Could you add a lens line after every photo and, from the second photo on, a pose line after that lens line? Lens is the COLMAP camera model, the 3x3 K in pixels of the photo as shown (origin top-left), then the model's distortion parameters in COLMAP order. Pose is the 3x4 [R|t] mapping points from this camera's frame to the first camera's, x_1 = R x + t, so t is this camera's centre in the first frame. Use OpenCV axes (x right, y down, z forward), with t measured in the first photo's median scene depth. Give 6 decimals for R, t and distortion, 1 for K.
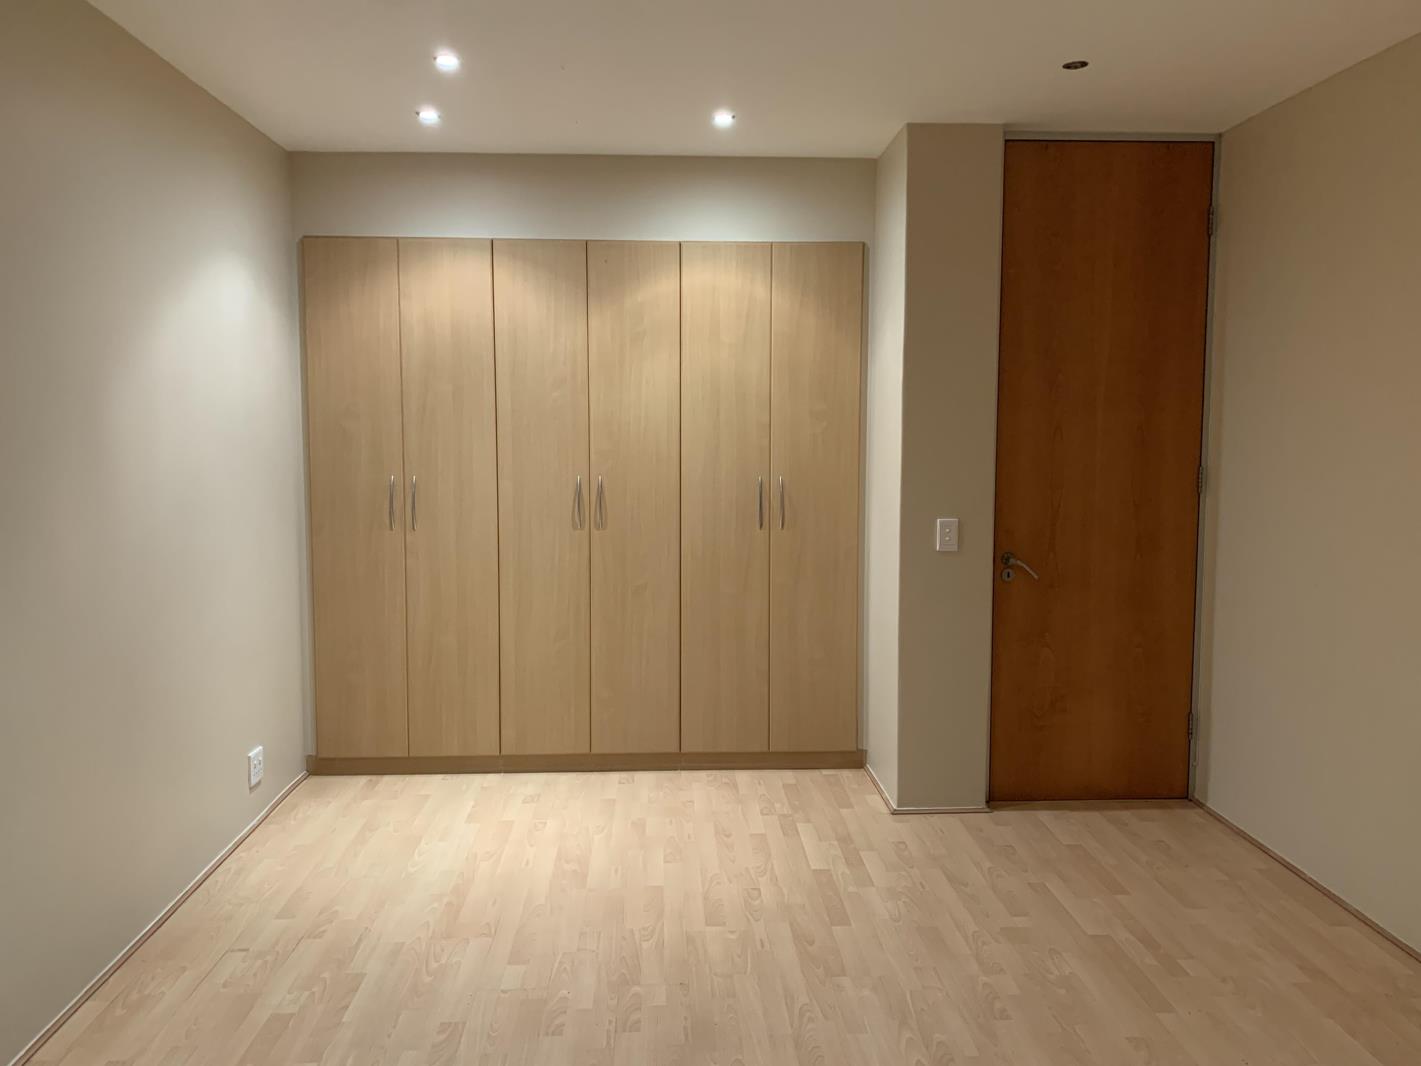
lens RADIAL K [[1090.3, 0, 710.5], [0, 1090.3, 533.0], [0, 0, 1]] dist [0.054901, -0.047887]
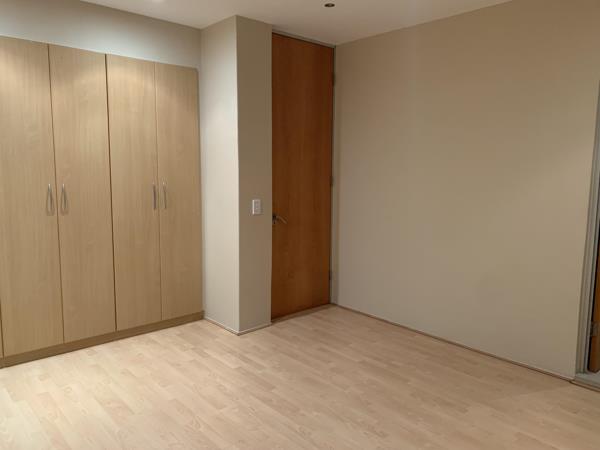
lens RADIAL K [[460.4, 0, 300.0], [0, 460.4, 225.0], [0, 0, 1]] dist [0.054901, -0.047887]
pose [[0.774495, -0.075858, 0.628015, -0.298885], [0.052644, 0.997069, 0.055513, -0.008803], [-0.630385, -0.009934, 0.776219, 0.203396]]
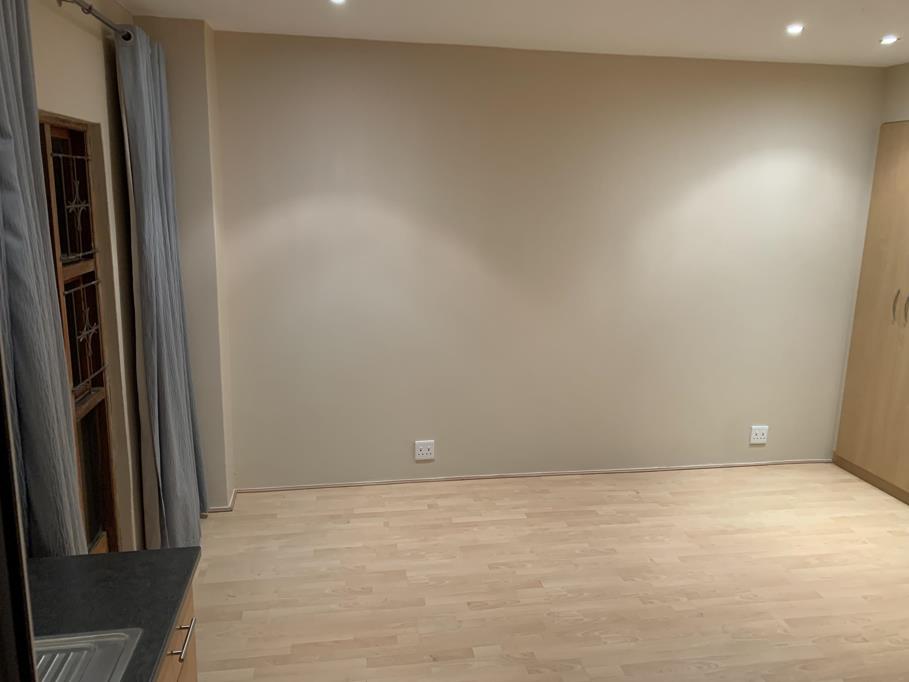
lens RADIAL K [[697.5, 0, 454.5], [0, 697.5, 341.0], [0, 0, 1]] dist [0.054901, -0.047887]
pose [[0.122201, 0.207564, -0.970559, 0.594748], [-0.116246, 0.974150, 0.193695, -0.101277], [0.985674, 0.089154, 0.143170, 0.309874]]
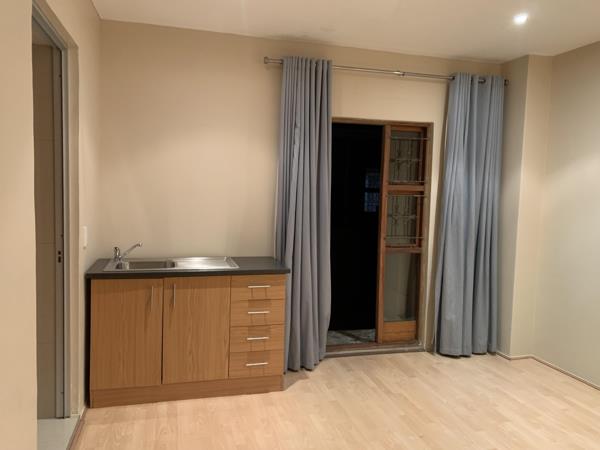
lens RADIAL K [[469.3, 0, 290.8], [0, 469.3, 223.4], [0, 0, 1]] dist [0.033730, -0.013350]
pose [[-0.975789, -0.013155, -0.218319, 0.348074], [-0.052783, 0.982849, 0.176695, -0.085359], [0.212250, 0.183940, -0.959748, 0.946913]]
